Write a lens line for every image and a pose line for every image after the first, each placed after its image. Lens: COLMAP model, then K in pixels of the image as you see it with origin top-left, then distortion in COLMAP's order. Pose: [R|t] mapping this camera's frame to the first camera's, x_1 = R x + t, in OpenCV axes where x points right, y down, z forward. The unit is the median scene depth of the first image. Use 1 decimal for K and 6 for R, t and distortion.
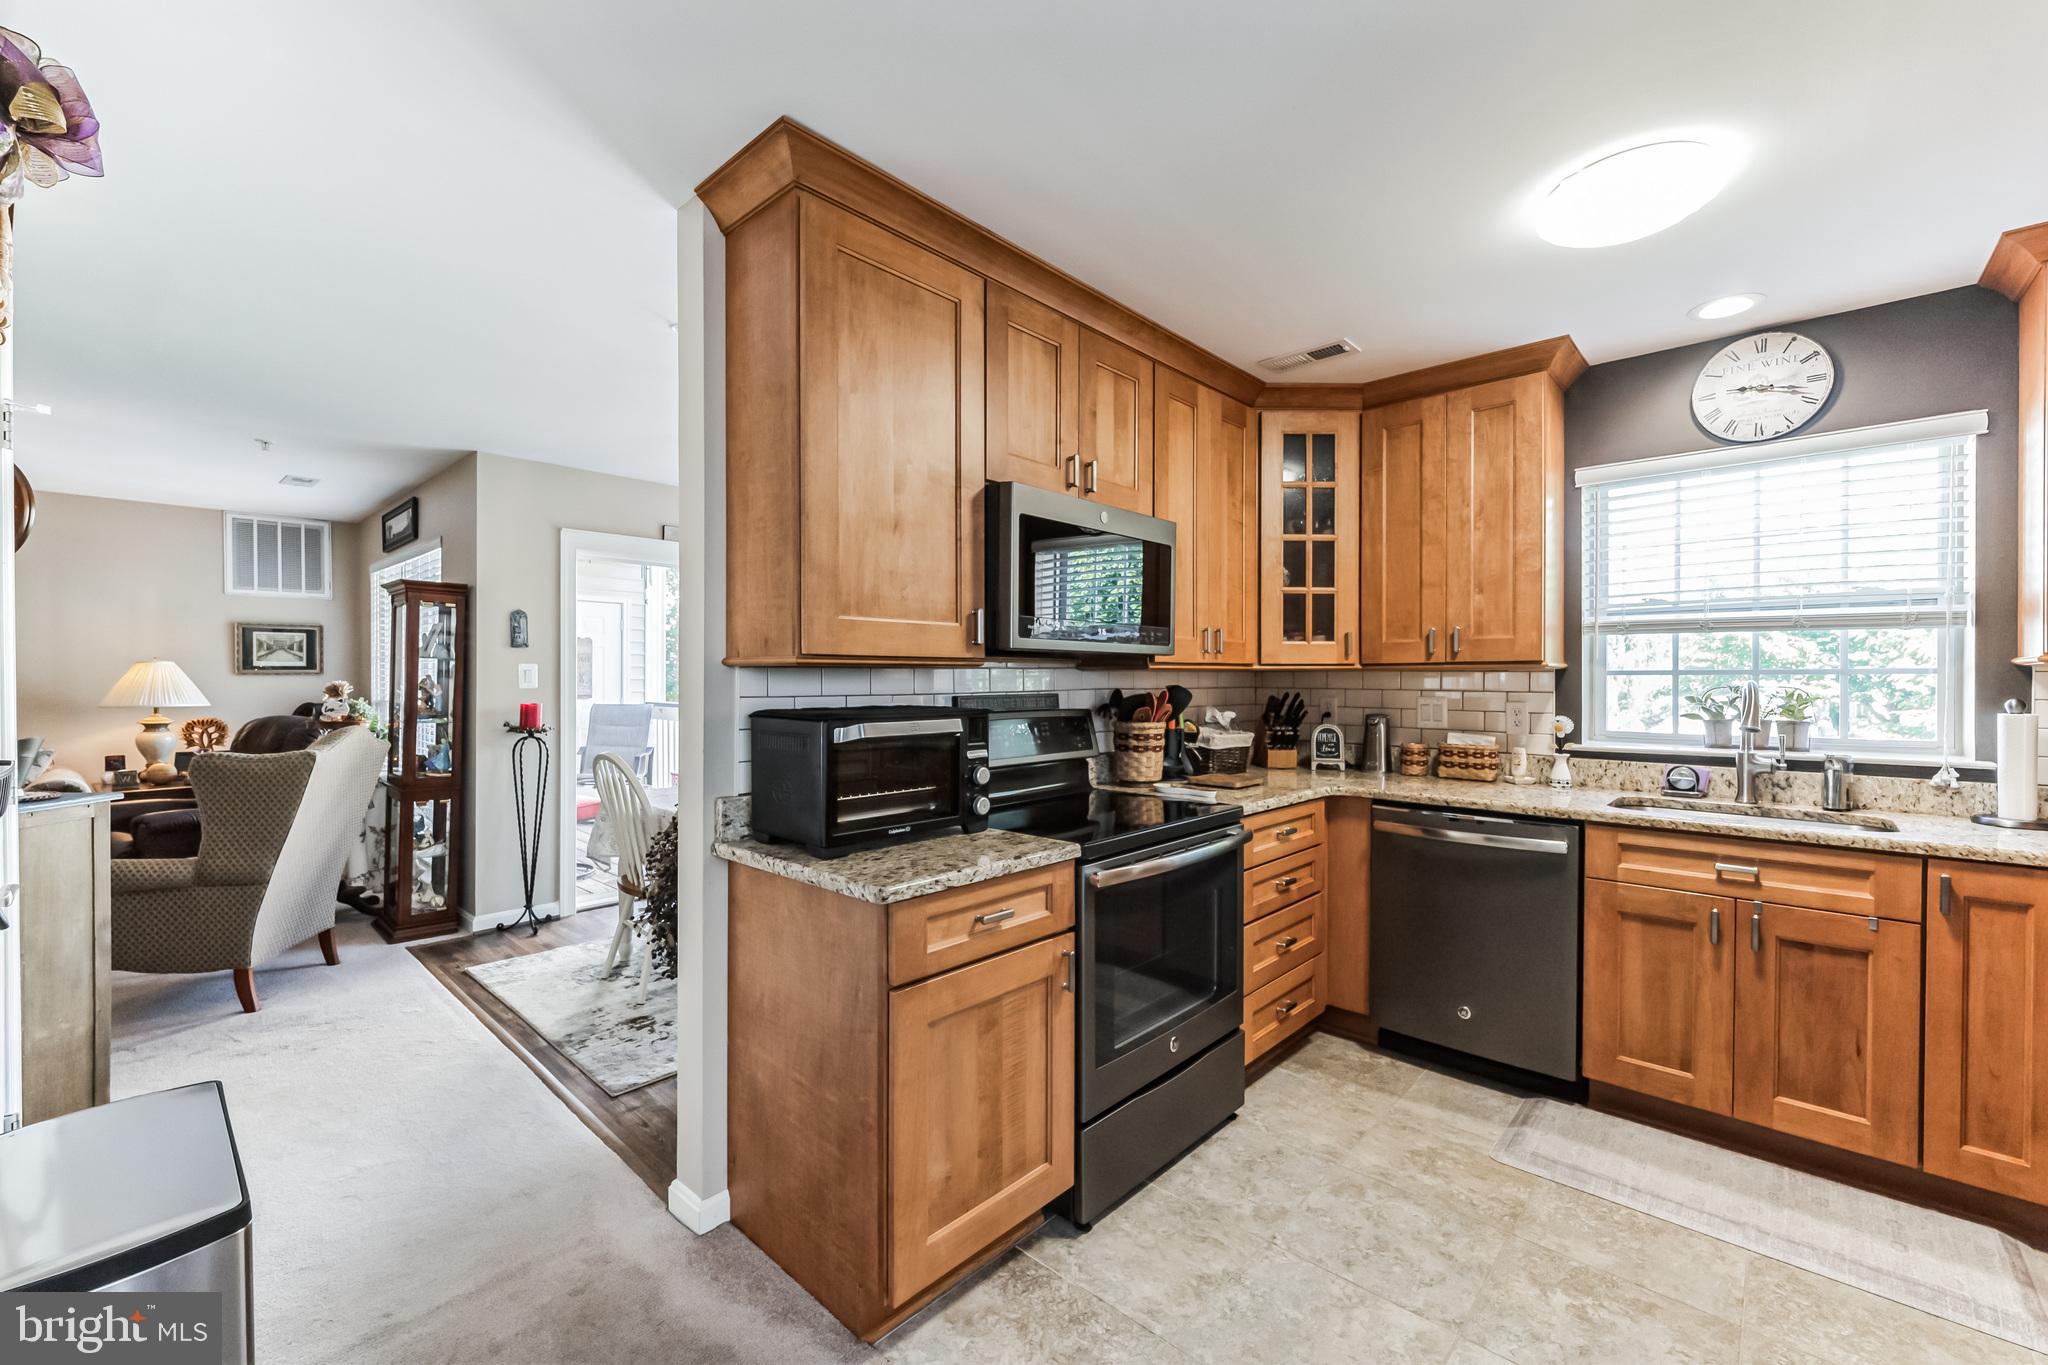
lens RADIAL K [[836.1, 0, 1027.9], [0, 836.1, 674.9], [0, 0, 1]] dist [0.005637, -0.003072]
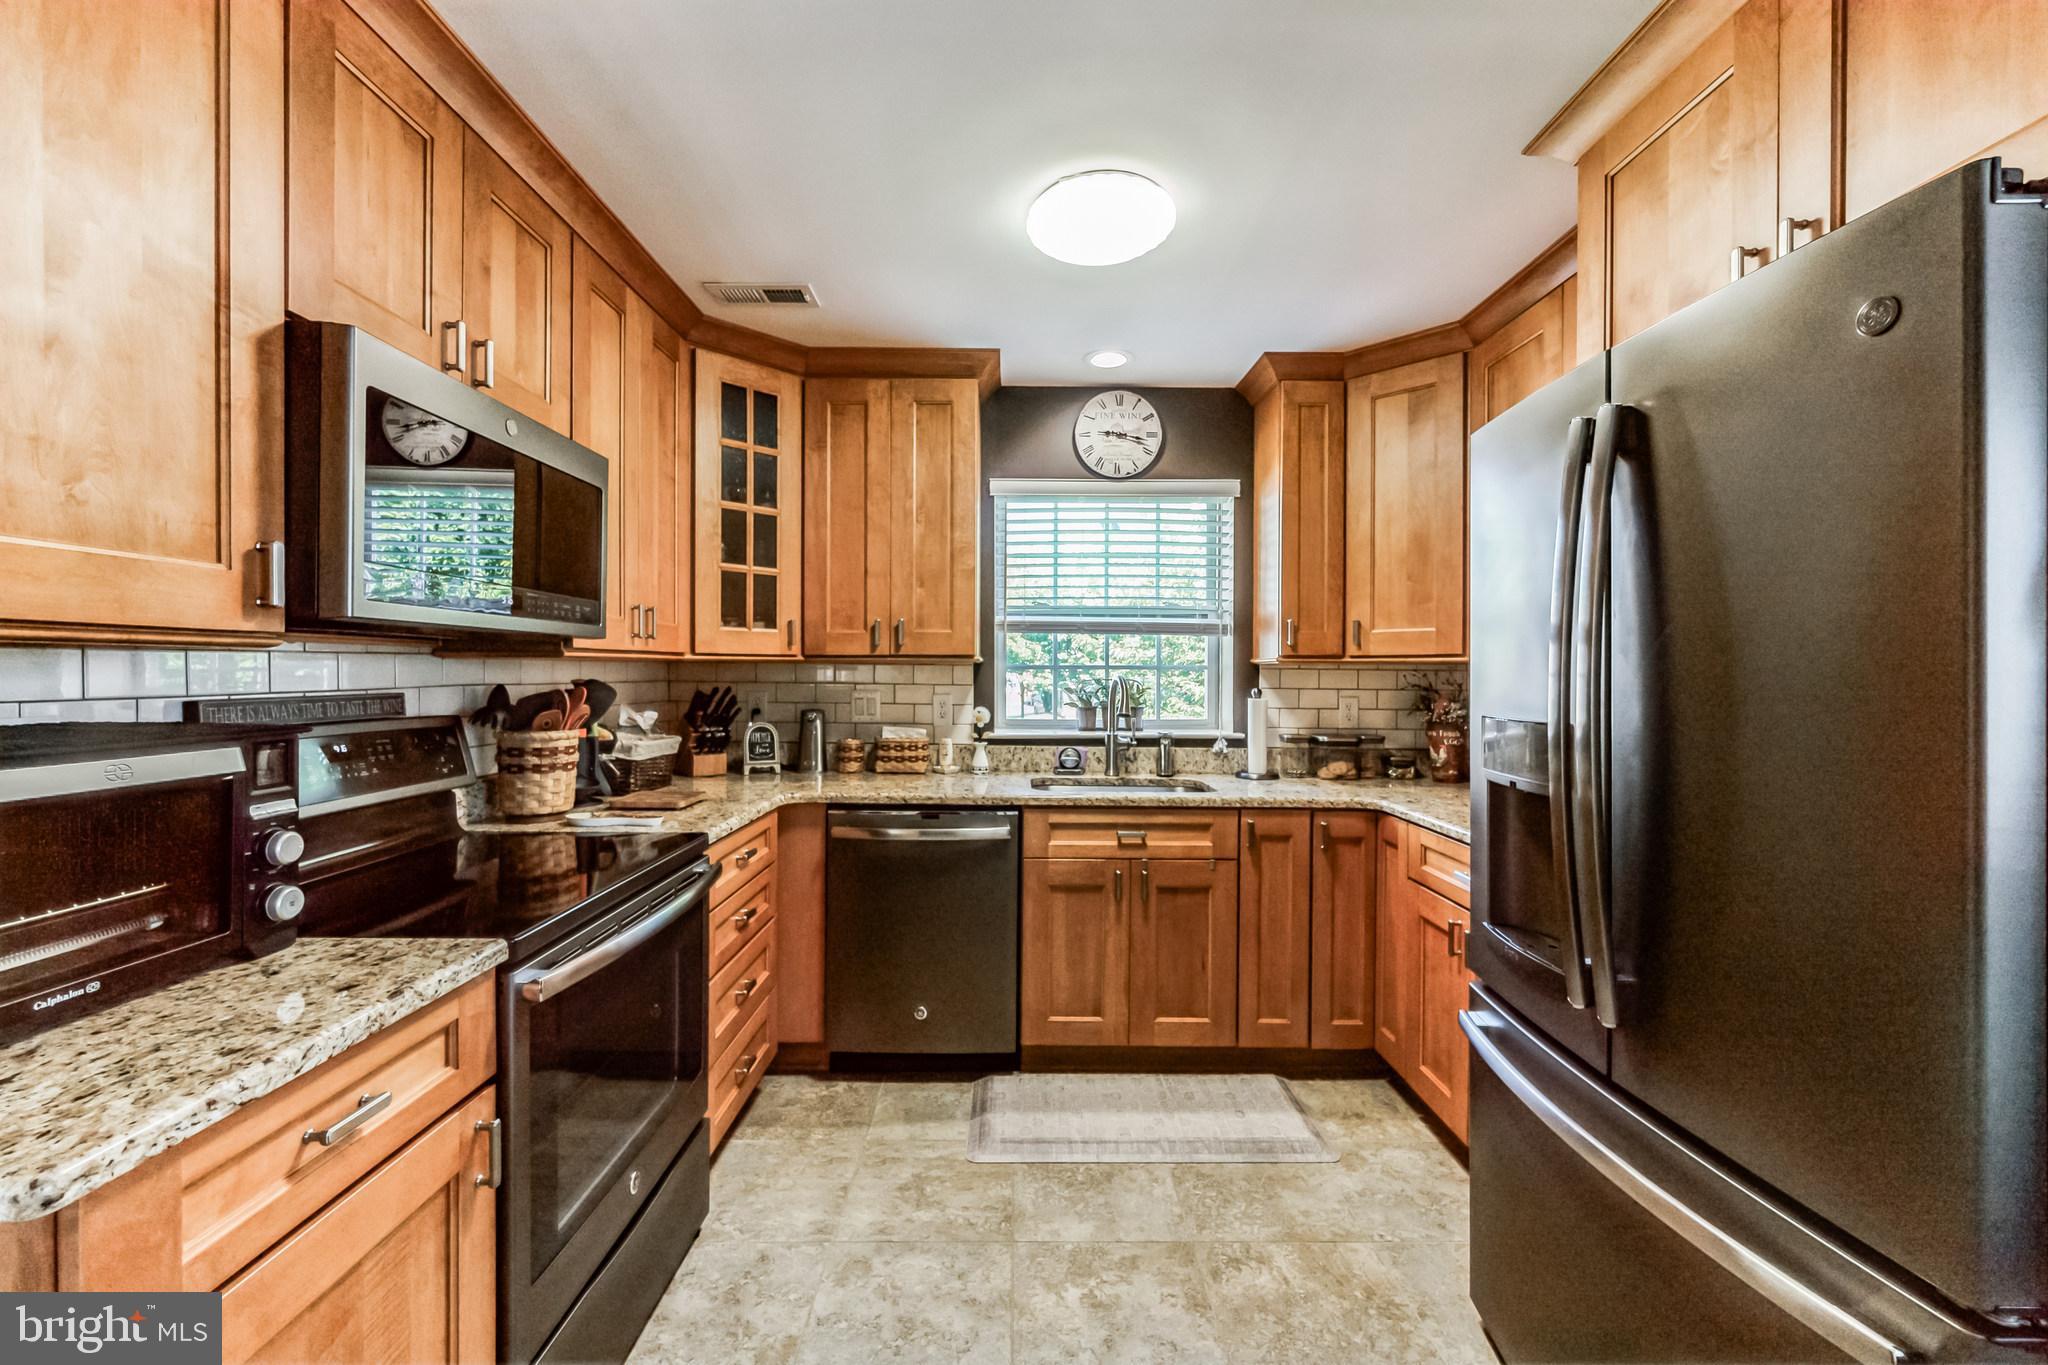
lens RADIAL K [[836.1, 0, 1027.9], [0, 836.1, 674.9], [0, 0, 1]] dist [0.005637, -0.003072]
pose [[0.730152, 0.000894, 0.683284, -0.055354], [-0.007765, 0.999945, 0.006989, 0.000066], [-0.683241, -0.010409, 0.730119, 0.201004]]
